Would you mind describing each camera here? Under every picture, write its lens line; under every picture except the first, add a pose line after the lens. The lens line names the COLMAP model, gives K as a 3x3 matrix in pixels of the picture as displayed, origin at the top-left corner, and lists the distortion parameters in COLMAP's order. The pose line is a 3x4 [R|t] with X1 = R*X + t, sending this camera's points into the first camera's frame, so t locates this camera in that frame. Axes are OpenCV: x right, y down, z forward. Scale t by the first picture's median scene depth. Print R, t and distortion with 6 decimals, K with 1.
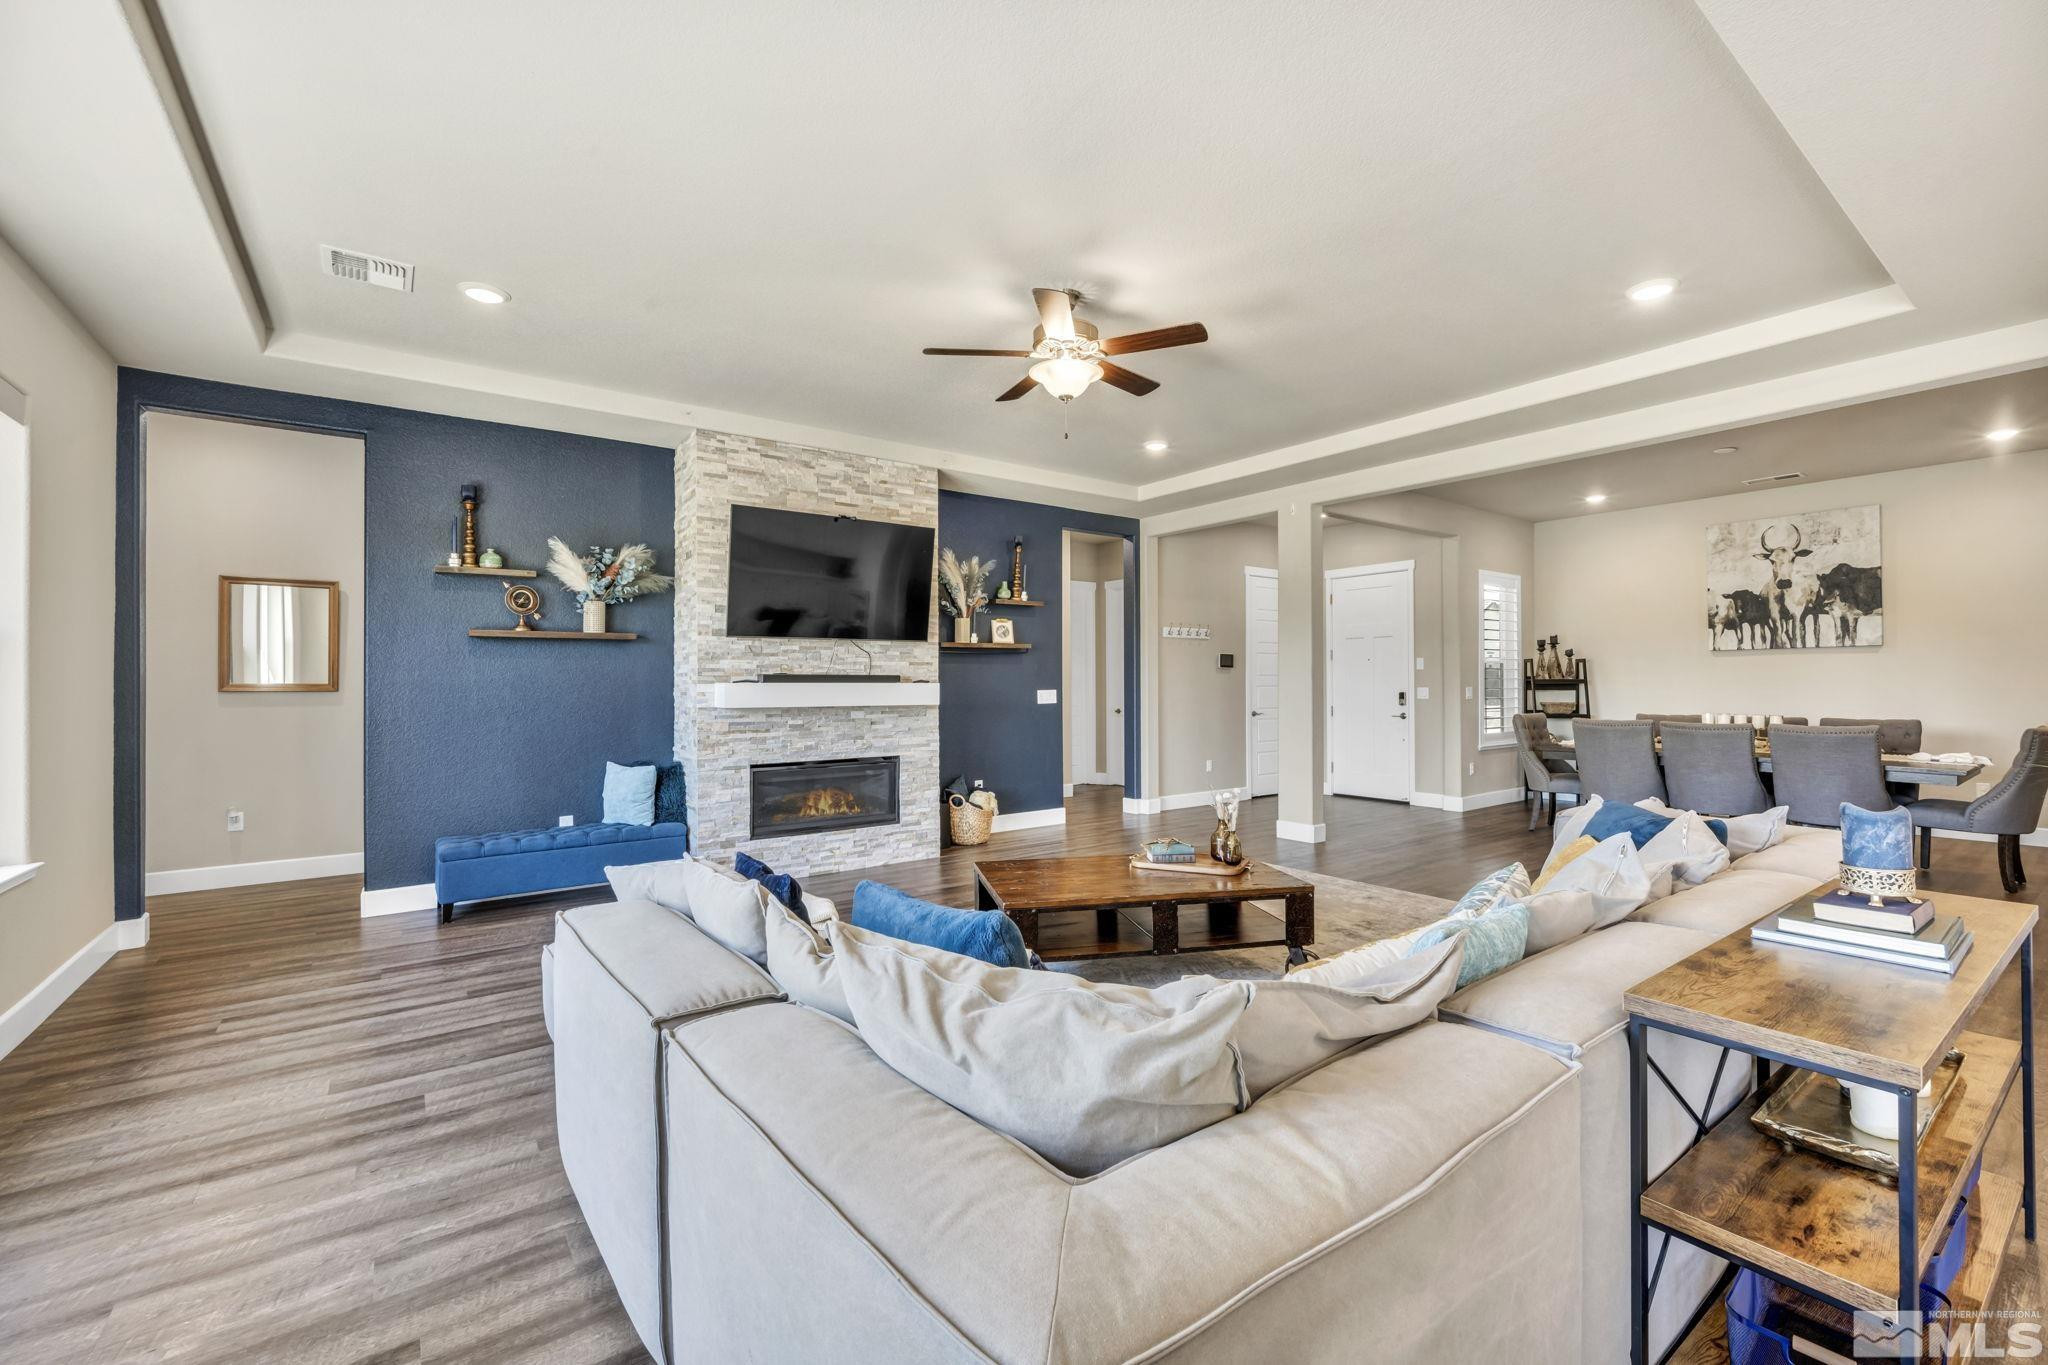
lens RADIAL K [[846.5, 0, 1036.8], [0, 846.5, 677.5], [0, 0, 1]] dist [-0.003343, -0.000748]
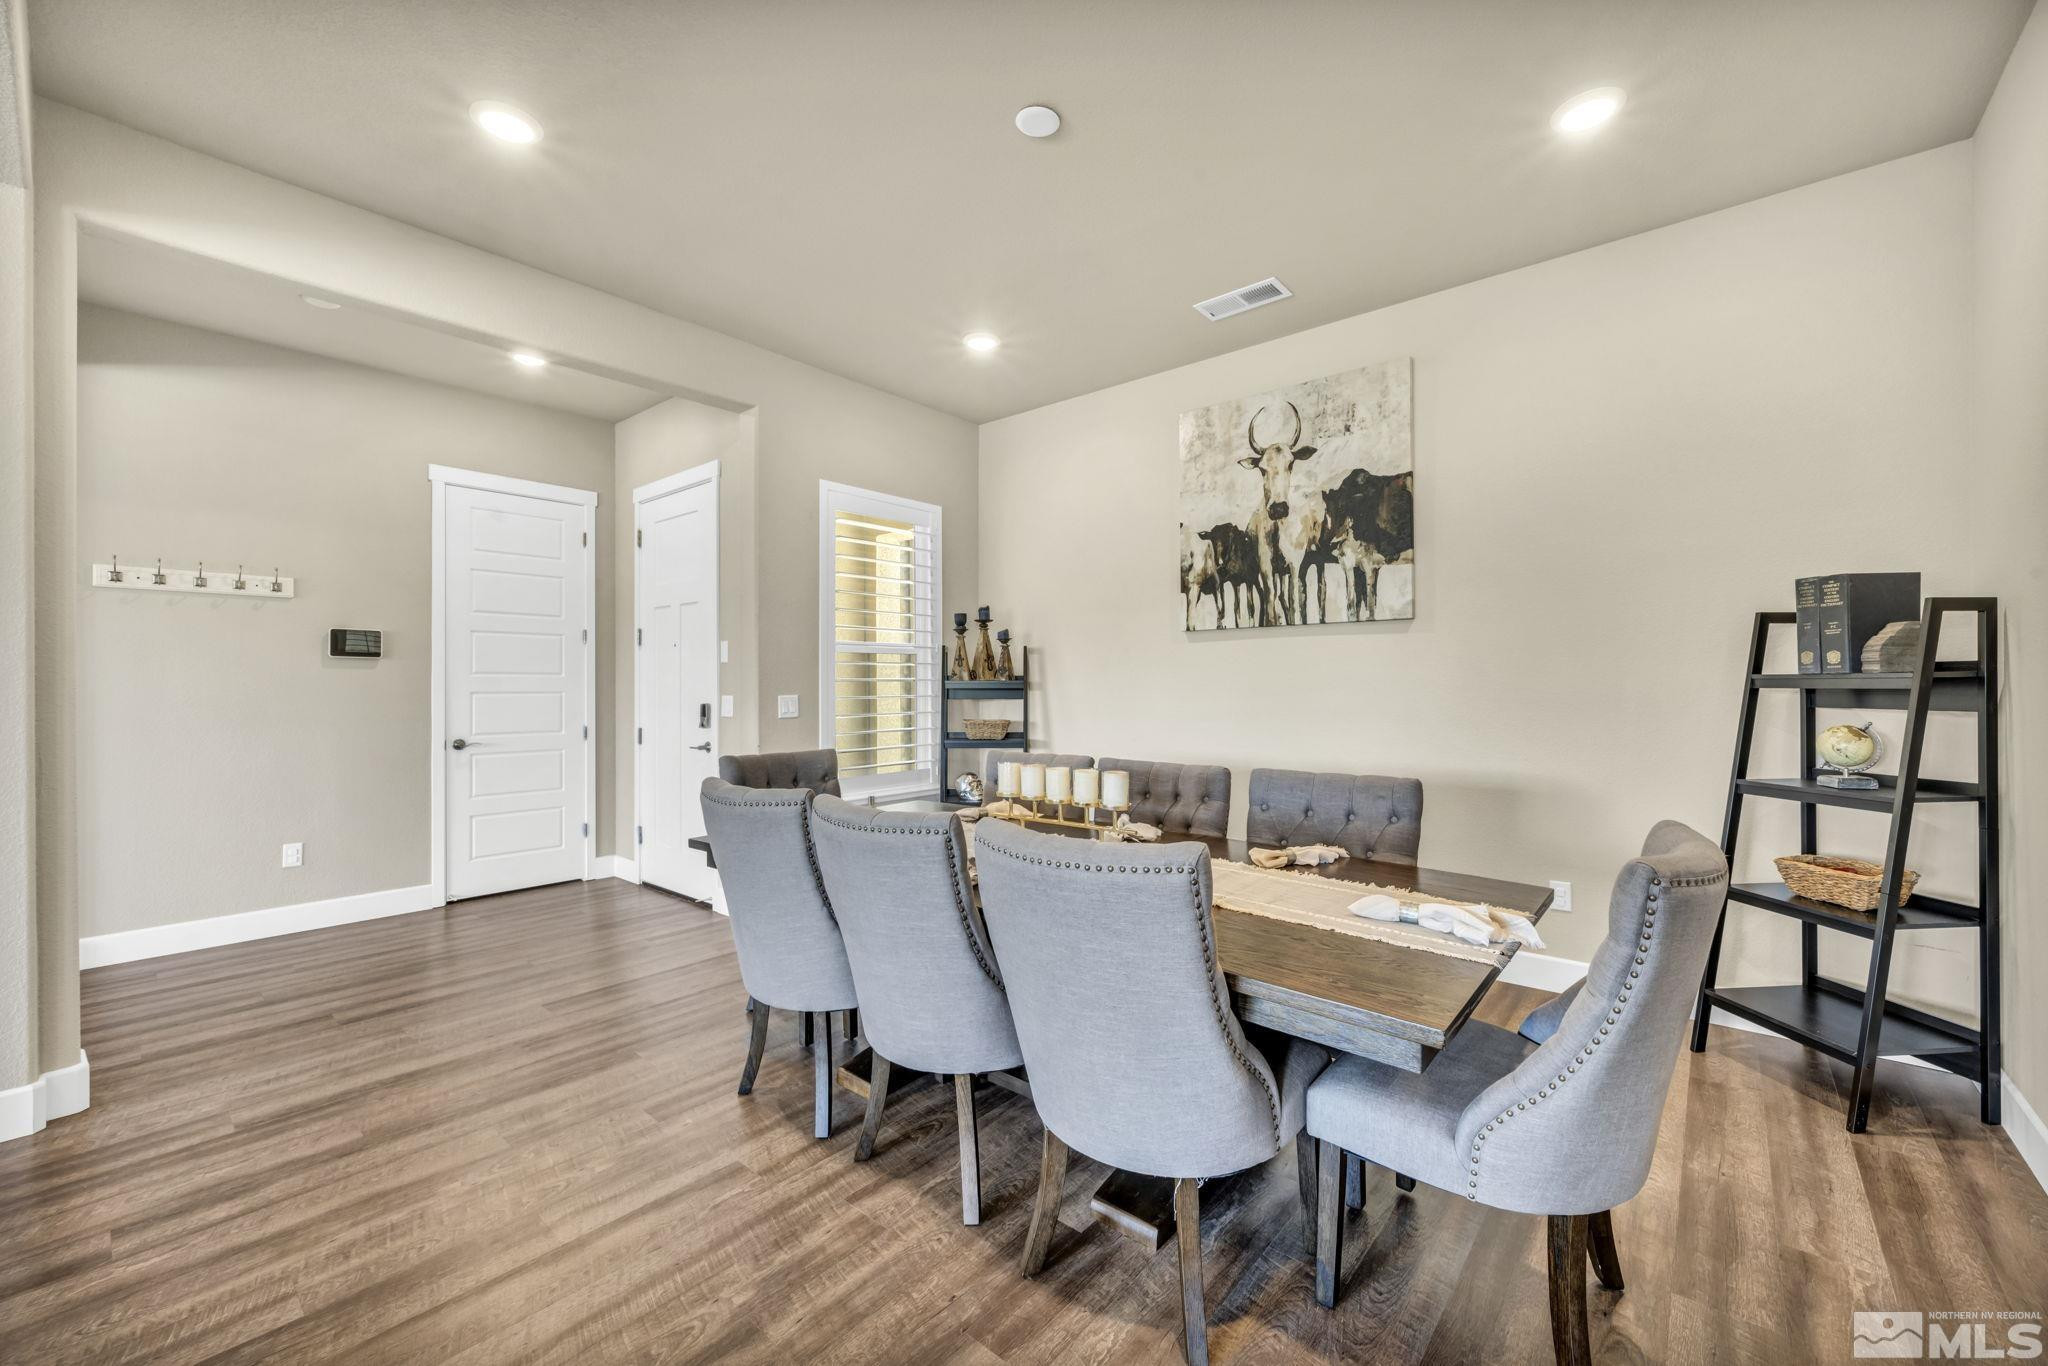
lens RADIAL K [[809.8, 0, 1036.8], [0, 809.8, 682.6], [0, 0, 1]] dist [0.000422, -0.000013]
pose [[0.973128, 0.002145, 0.230253, 0.679873], [-0.002838, 0.999992, 0.002678, 0.002059], [-0.230245, -0.003260, 0.973127, 0.577444]]
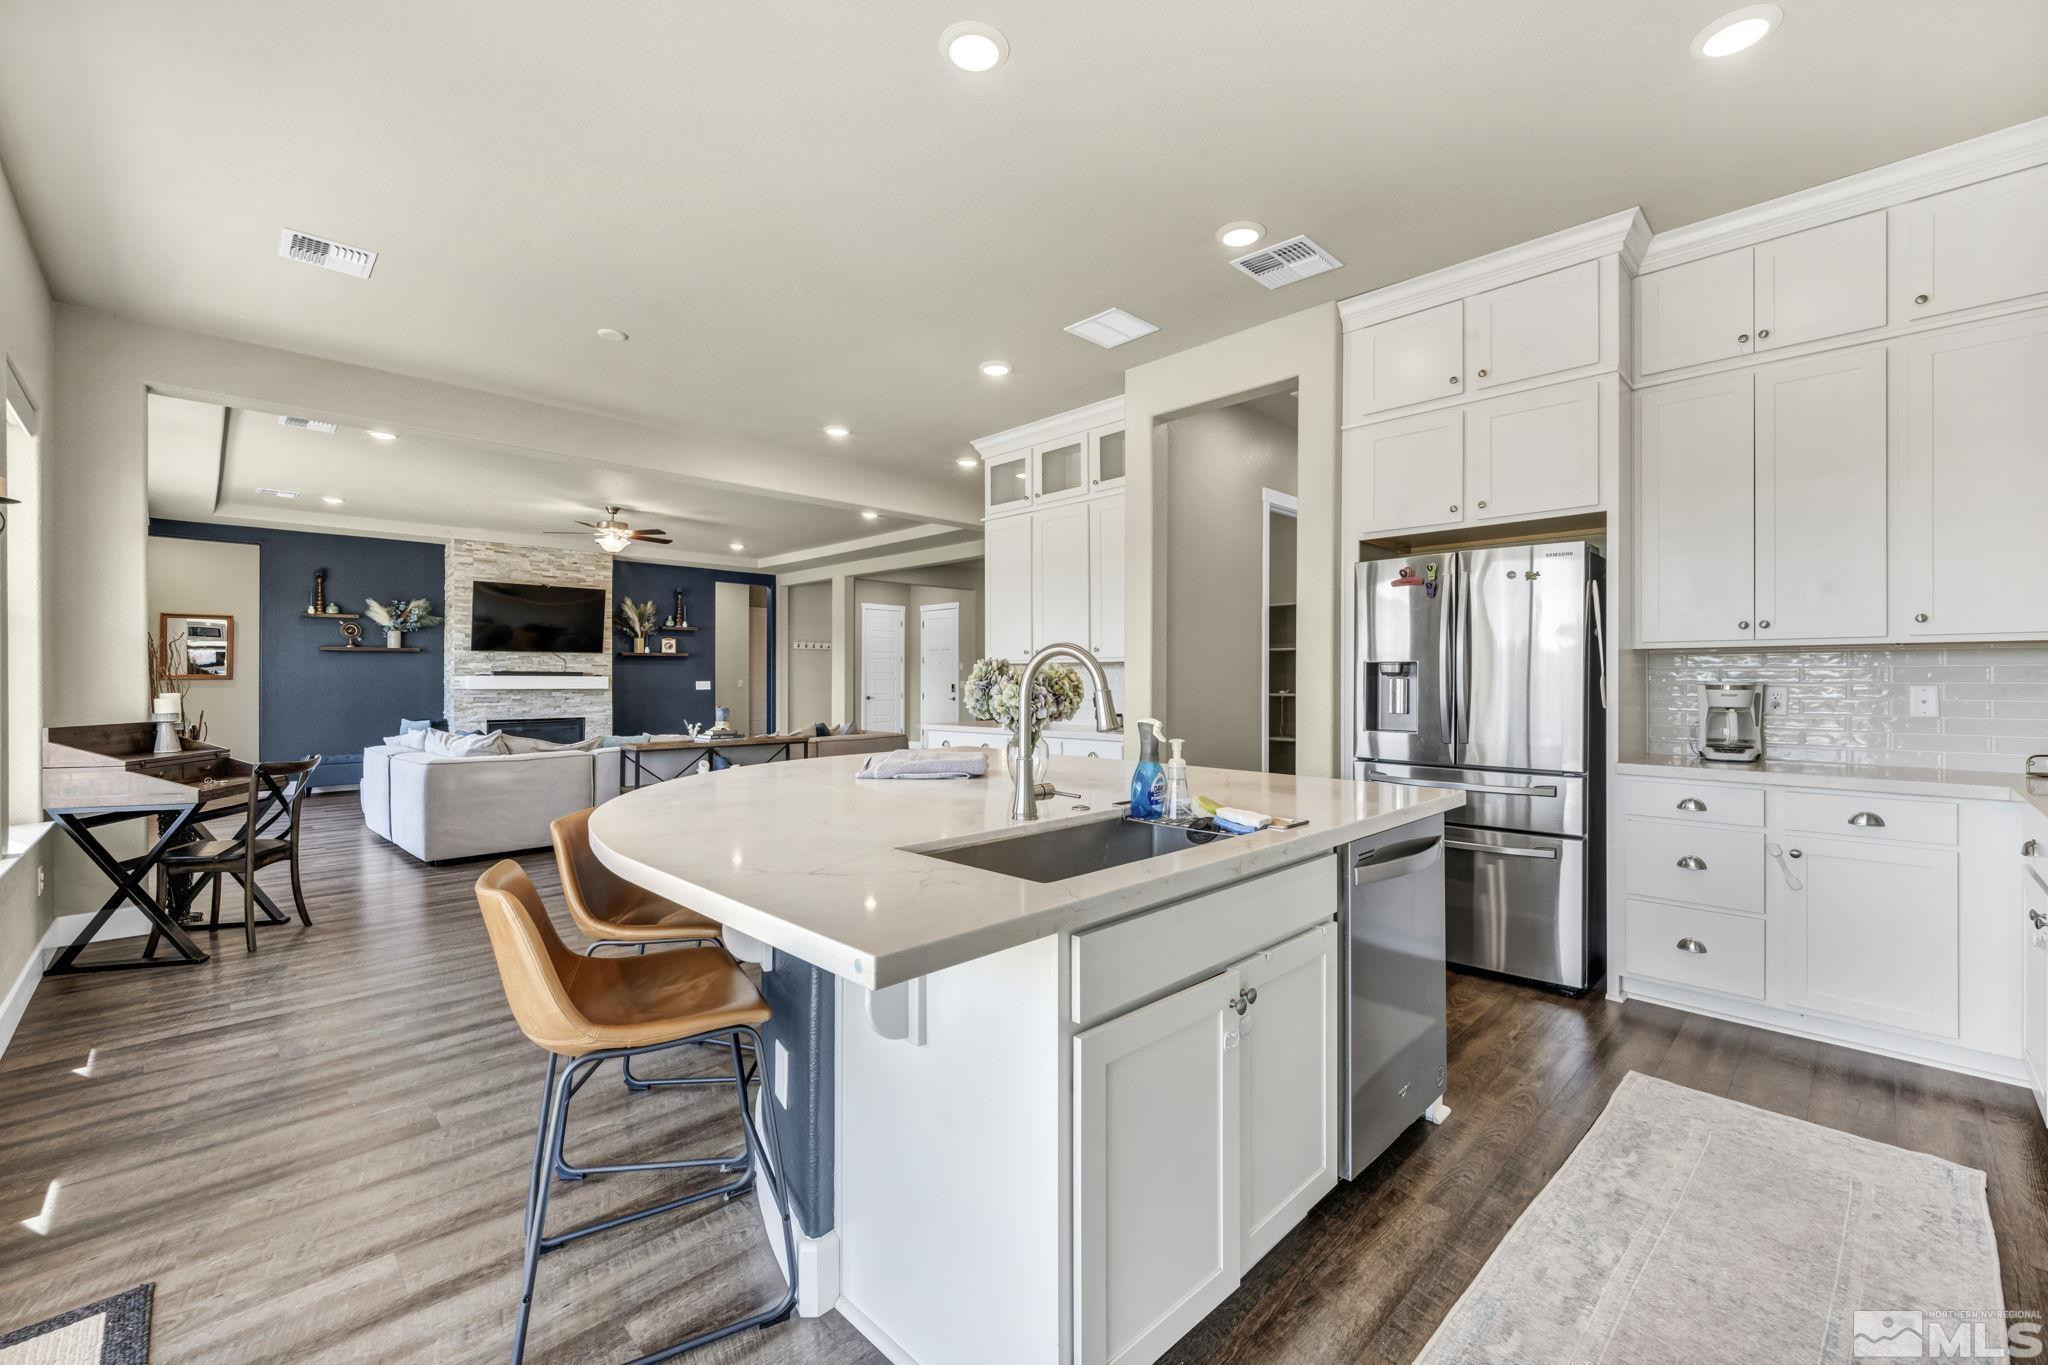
lens RADIAL K [[833.8, 0, 1030.0], [0, 833.8, 676.4], [0, 0, 1]] dist [-0.001922, -0.000028]
pose [[0.990426, 0.004697, 0.137963, 0.468131], [-0.004991, 0.999986, 0.001786, -0.000861], [-0.137953, -0.002457, 0.990436, -0.772271]]
